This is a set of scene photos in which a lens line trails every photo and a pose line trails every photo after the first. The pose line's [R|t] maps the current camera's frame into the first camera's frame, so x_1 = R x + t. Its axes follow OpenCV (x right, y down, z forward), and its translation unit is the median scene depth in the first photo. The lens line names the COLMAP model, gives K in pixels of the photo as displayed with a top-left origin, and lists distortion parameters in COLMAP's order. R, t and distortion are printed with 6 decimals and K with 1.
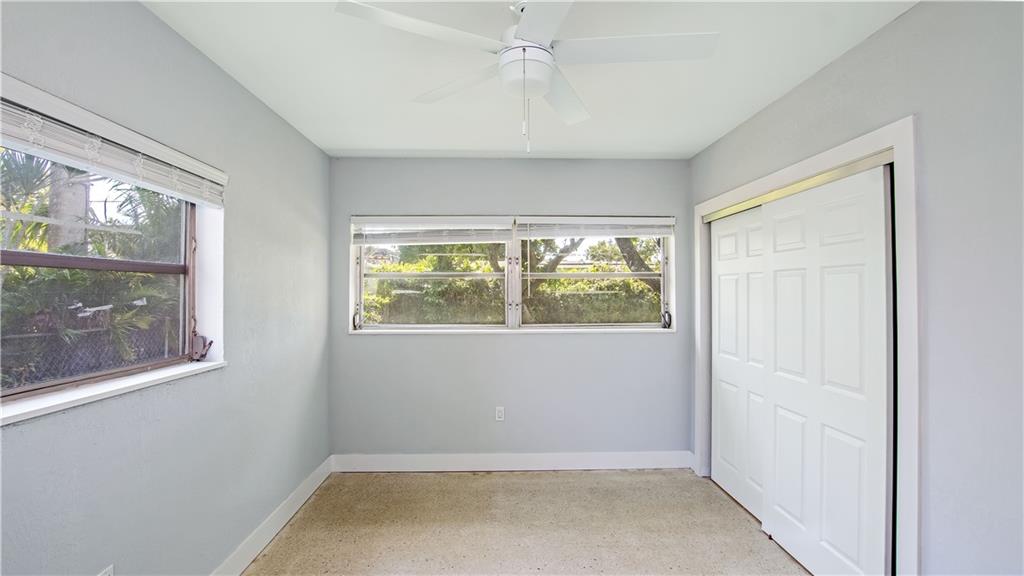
lens RADIAL K [[458.3, 0, 509.6], [0, 458.3, 284.0], [0, 0, 1]] dist [-0.043836, 0.009540]
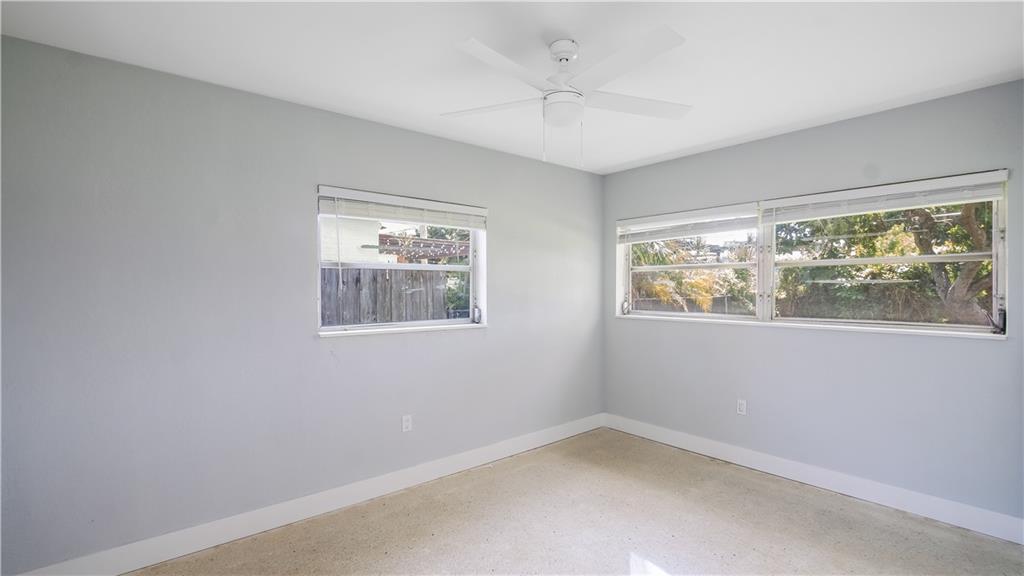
lens RADIAL K [[458.3, 0, 509.6], [0, 458.3, 284.0], [0, 0, 1]] dist [-0.043836, 0.009540]
pose [[0.618264, -0.003842, -0.785961, 0.429729], [0.018904, 0.999771, 0.009984, 0.002087], [0.785743, -0.021031, 0.618195, 0.017713]]
